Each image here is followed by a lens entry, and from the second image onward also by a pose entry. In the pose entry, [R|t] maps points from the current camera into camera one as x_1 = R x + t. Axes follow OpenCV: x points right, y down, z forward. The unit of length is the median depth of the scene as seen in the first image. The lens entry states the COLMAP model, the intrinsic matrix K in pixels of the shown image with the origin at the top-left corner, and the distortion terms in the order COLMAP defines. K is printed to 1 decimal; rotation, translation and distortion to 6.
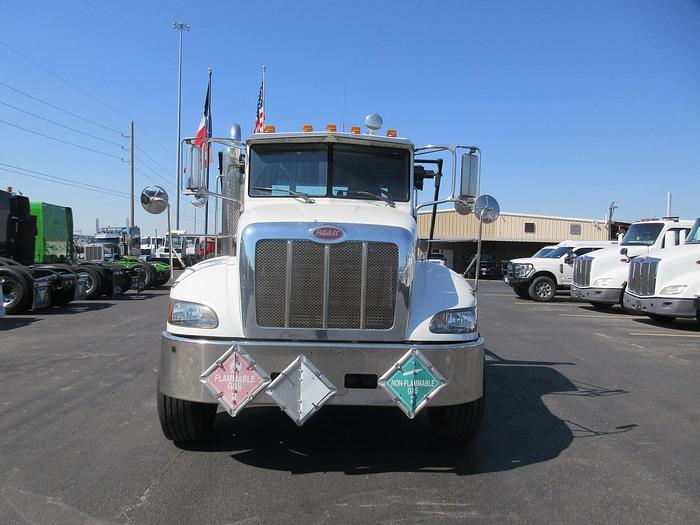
lens RADIAL K [[531.5, 0, 354.0], [0, 531.5, 261.4], [0, 0, 1]] dist [0.007479, 0.010350]
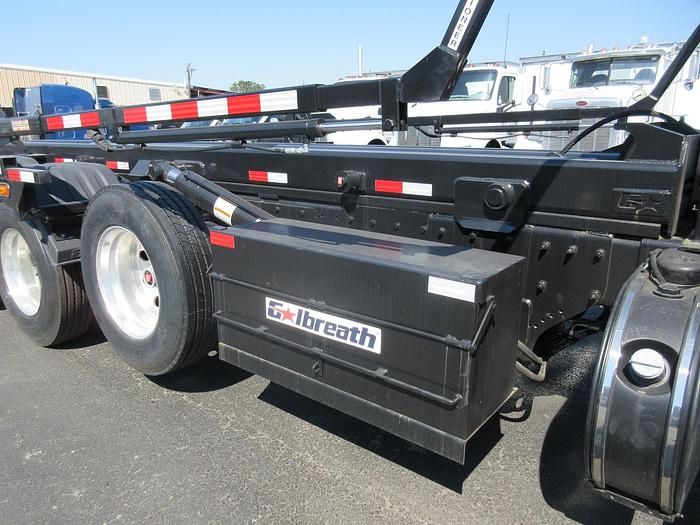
lens RADIAL K [[531.5, 0, 356.6], [0, 531.5, 262.8], [0, 0, 1]] dist [0.007479, 0.010350]
pose [[0.654213, -0.219581, 0.723733, -0.729977], [0.042659, 0.966116, 0.254558, -0.014483], [-0.755106, -0.135662, 0.641413, 1.615807]]
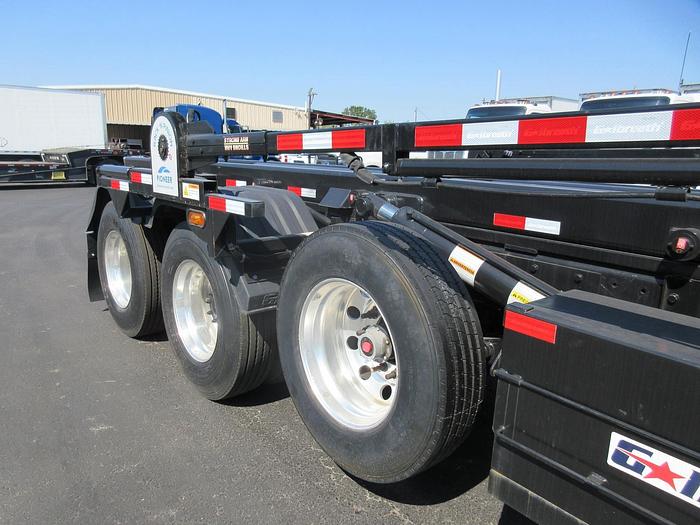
lens RADIAL K [[531.5, 0, 343.1], [0, 531.5, 263.7], [0, 0, 1]] dist [0.007479, 0.010350]
pose [[0.800369, -0.127419, 0.585810, -0.726168], [0.003719, 0.978189, 0.207684, -0.021378], [-0.599496, -0.164045, 0.783386, 1.892735]]
